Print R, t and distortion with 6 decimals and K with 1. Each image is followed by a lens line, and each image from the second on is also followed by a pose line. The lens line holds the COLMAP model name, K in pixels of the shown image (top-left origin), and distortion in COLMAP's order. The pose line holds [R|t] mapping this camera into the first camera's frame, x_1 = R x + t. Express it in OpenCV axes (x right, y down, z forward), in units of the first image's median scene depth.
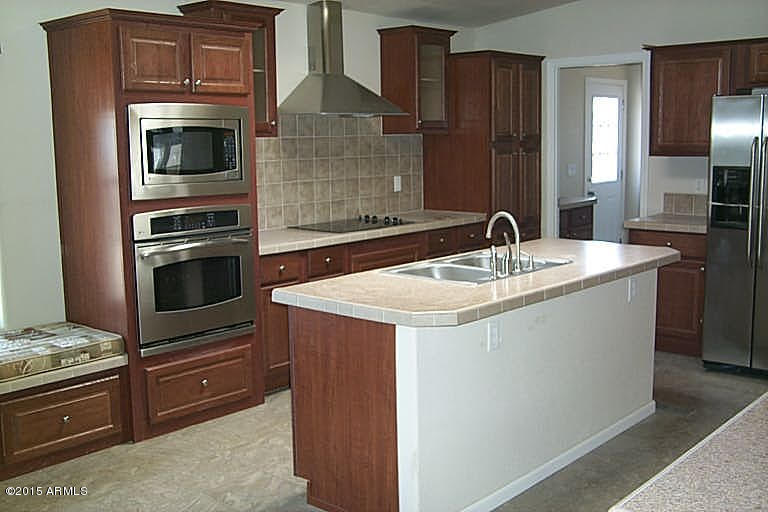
lens RADIAL K [[846.0, 0, 382.7], [0, 846.0, 254.5], [0, 0, 1]] dist [-0.059107, 0.000000]
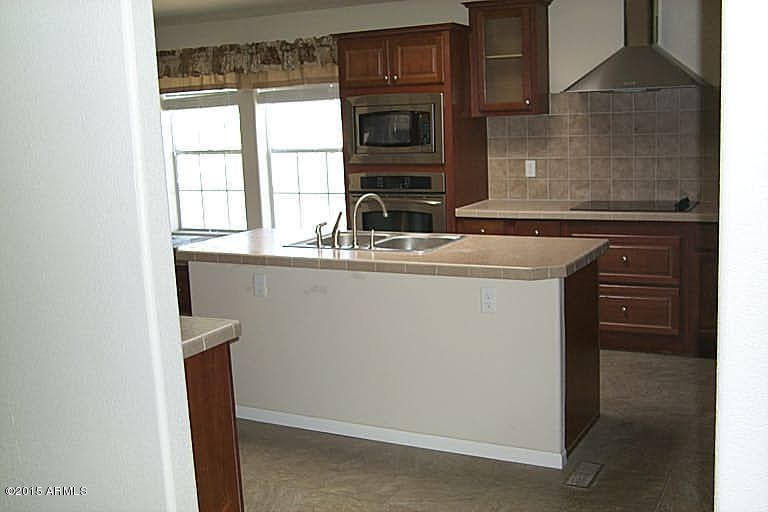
lens RADIAL K [[846.0, 0, 383.8], [0, 846.0, 257.1], [0, 0, 1]] dist [-0.059107, 0.000000]
pose [[0.255455, 0.164038, -0.952803, 1.052464], [-0.100285, 0.984681, 0.142638, -0.110600], [0.961606, 0.059114, 0.267993, 0.624053]]
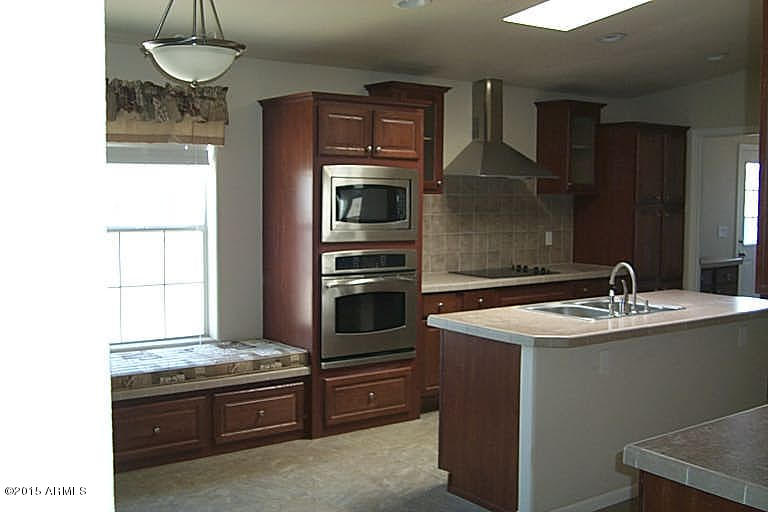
lens RADIAL K [[846.0, 0, 390.5], [0, 846.0, 256.5], [0, 0, 1]] dist [-0.059107, 0.000000]
pose [[0.980315, 0.038211, -0.193705, 0.043265], [-0.050299, 0.997056, -0.057874, 0.022922], [0.190924, 0.066478, 0.979351, -0.195708]]
